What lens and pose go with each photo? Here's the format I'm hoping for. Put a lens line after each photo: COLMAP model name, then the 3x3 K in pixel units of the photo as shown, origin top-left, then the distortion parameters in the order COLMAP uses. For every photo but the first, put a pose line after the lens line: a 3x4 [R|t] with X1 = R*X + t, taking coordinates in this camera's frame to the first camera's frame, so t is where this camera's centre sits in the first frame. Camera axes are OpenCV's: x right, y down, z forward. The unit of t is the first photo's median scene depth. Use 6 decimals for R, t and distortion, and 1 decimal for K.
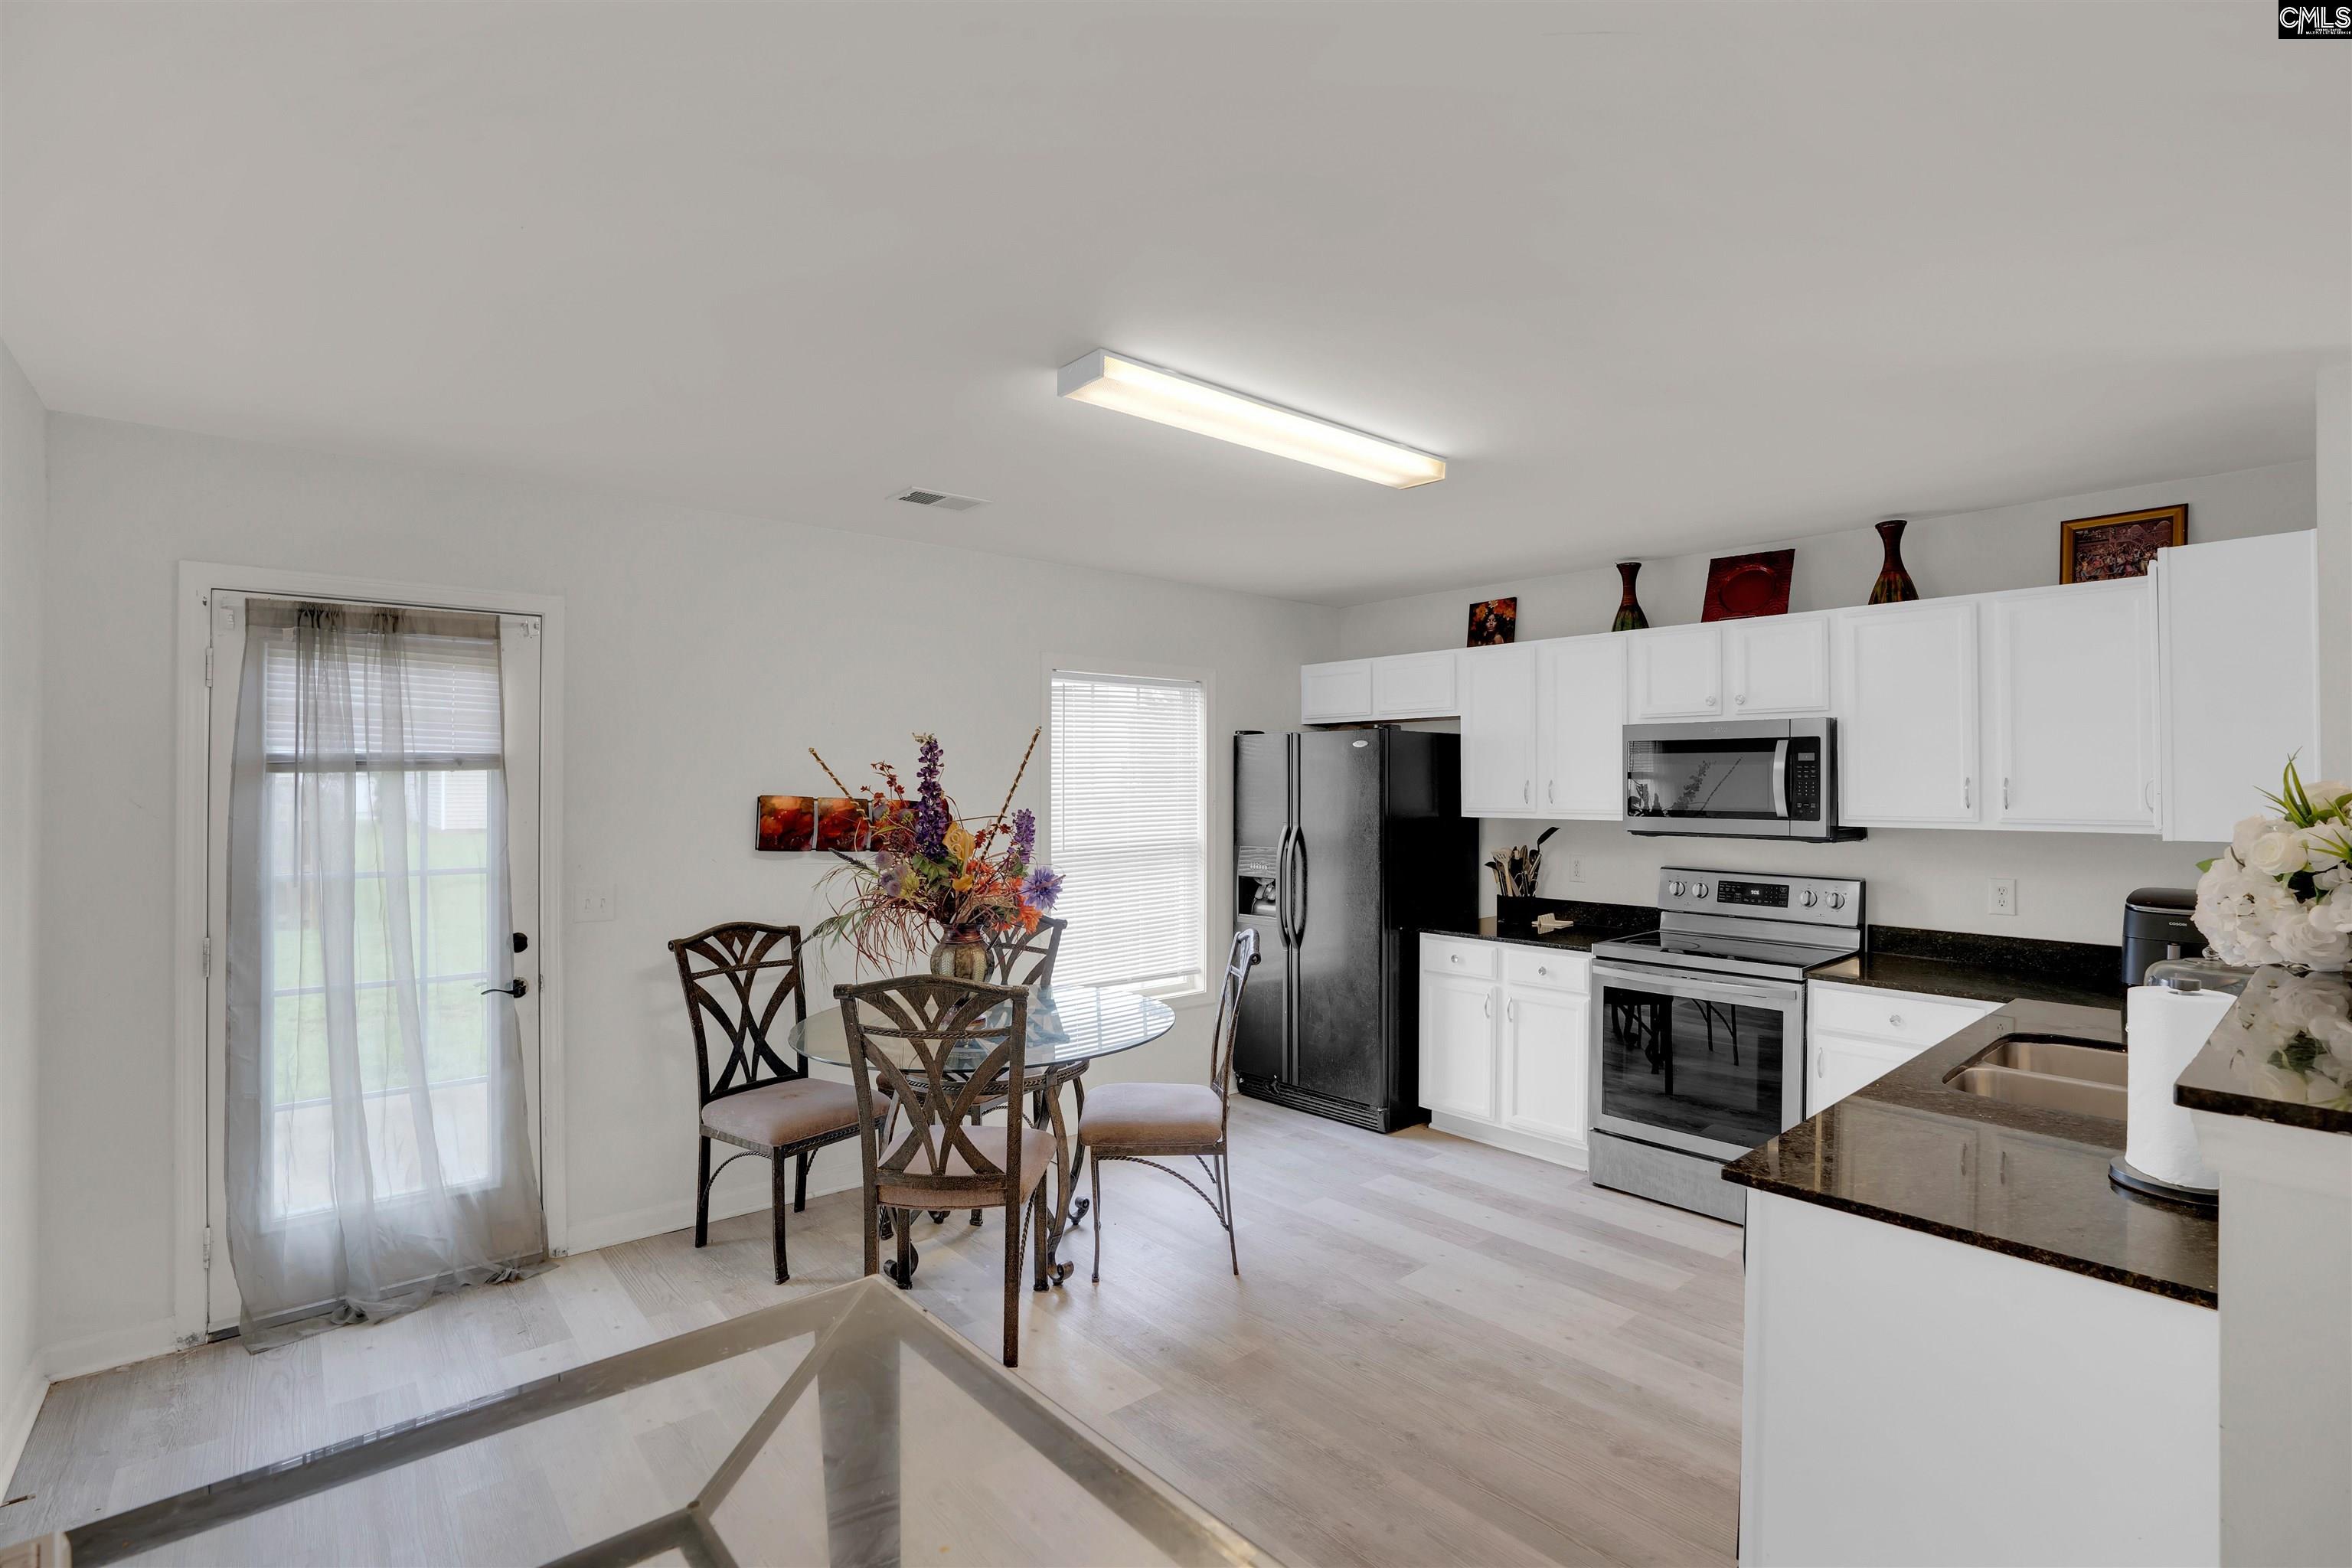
lens RADIAL K [[1093.9, 0, 1176.0], [0, 1093.9, 784.0], [0, 0, 1]] dist [-0.031852, 0.000562]
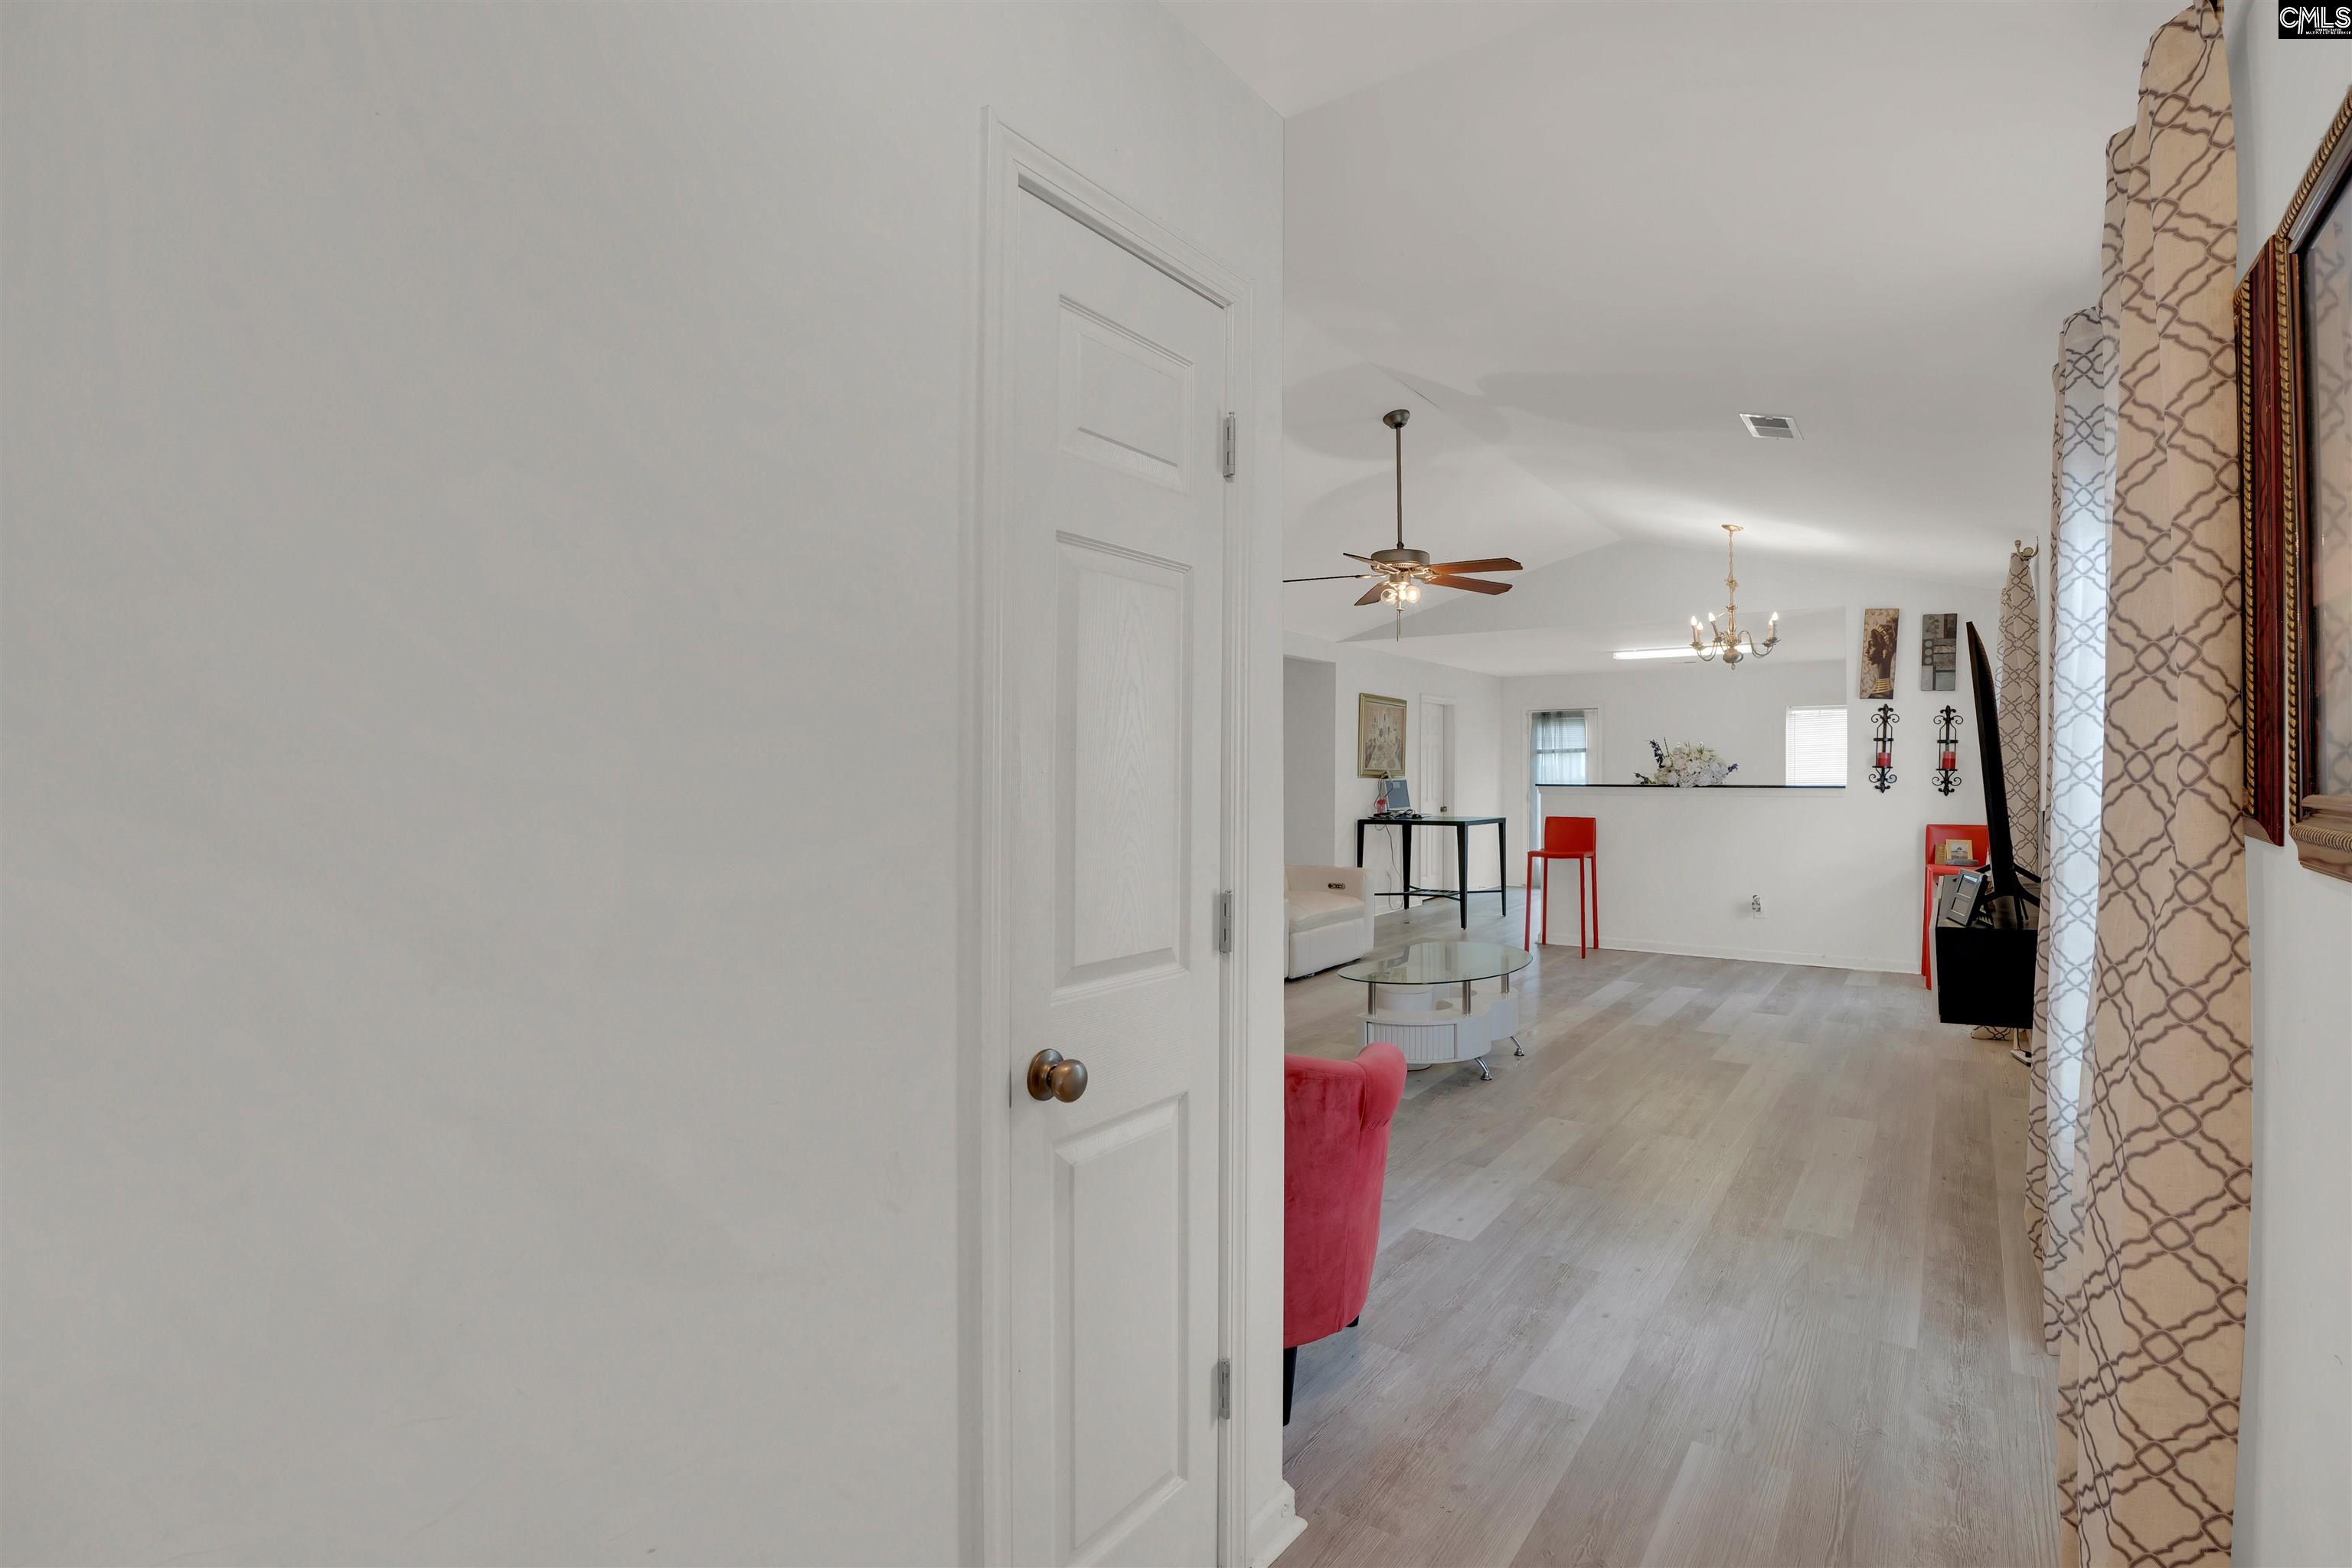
lens RADIAL K [[1106.2, 0, 1197.1], [0, 1106.2, 777.8], [0, 0, 1]] dist [-0.031058, 0.006477]
pose [[0.224176, 0.005104, -0.974535, 2.588476], [0.003666, 0.999975, 0.006080, 0.043256], [0.974542, -0.004936, 0.224152, -1.067158]]
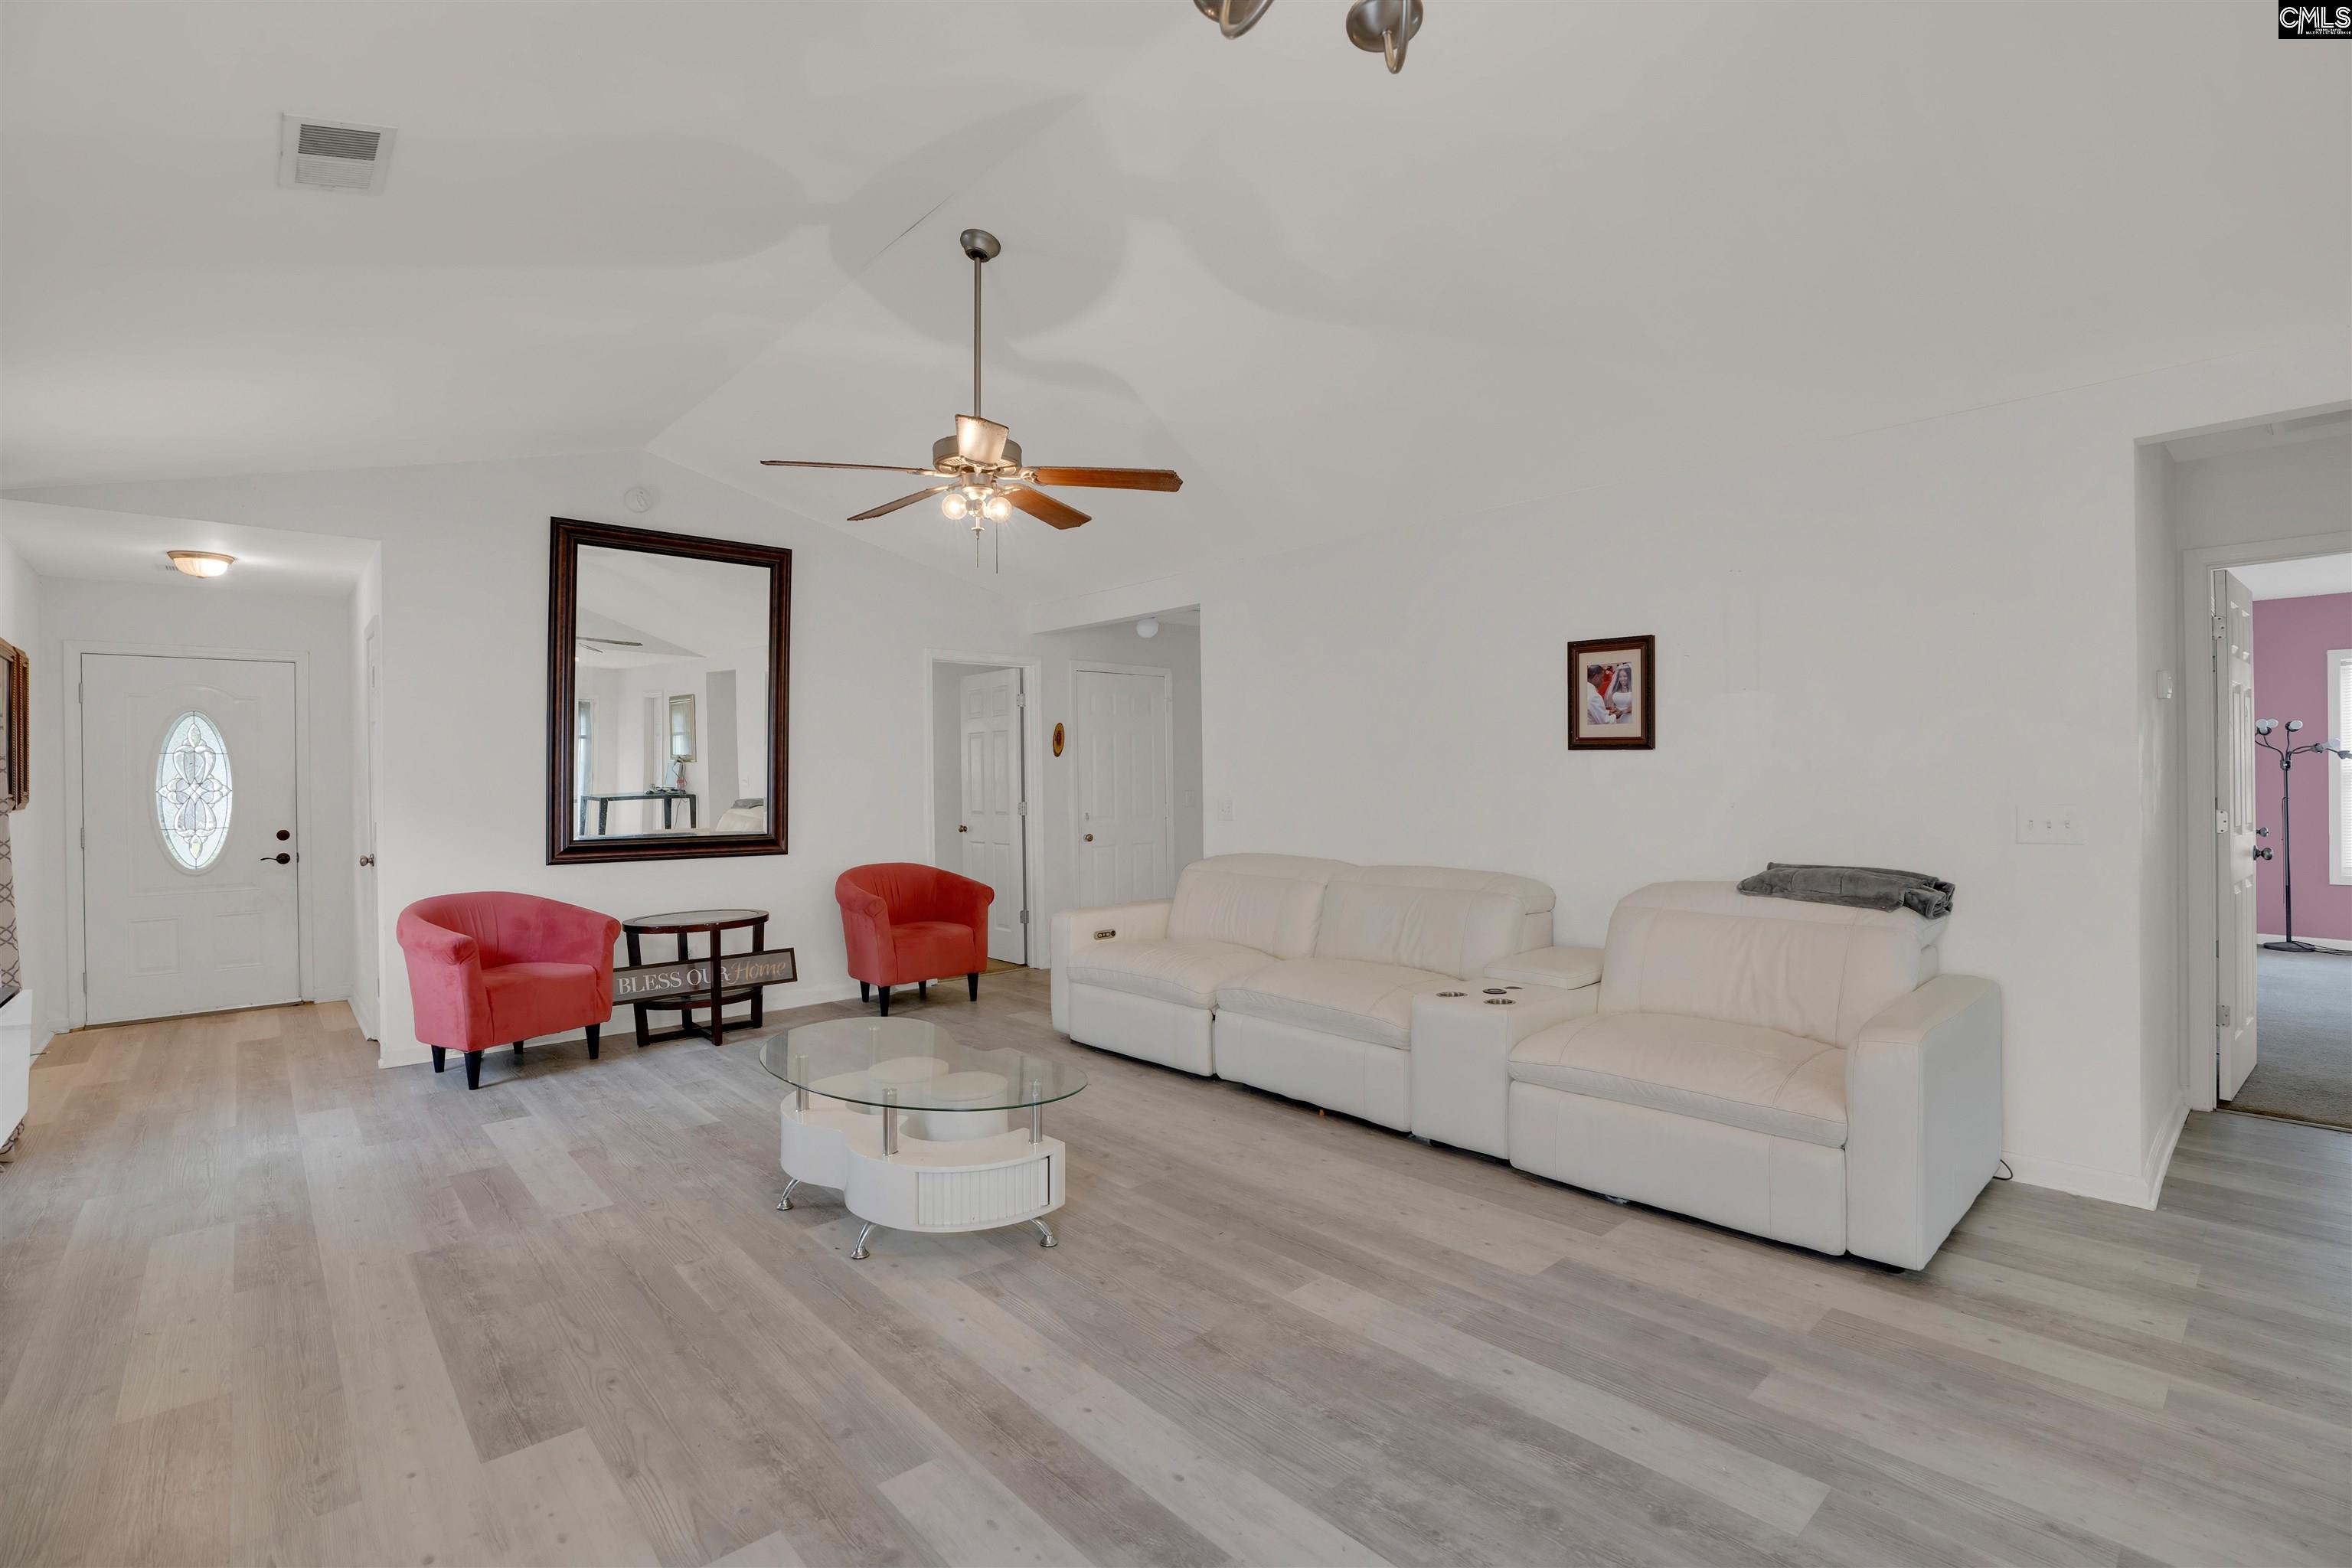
lens RADIAL K [[1045.3, 0, 1186.4], [0, 1045.3, 769.5], [0, 0, 1]] dist [-0.057114, 0.019652]
pose [[-0.999650, 0.015962, -0.021101, 0.922262], [0.016169, 0.999823, -0.009657, 0.056544], [0.020943, -0.009995, -0.999731, 0.576946]]
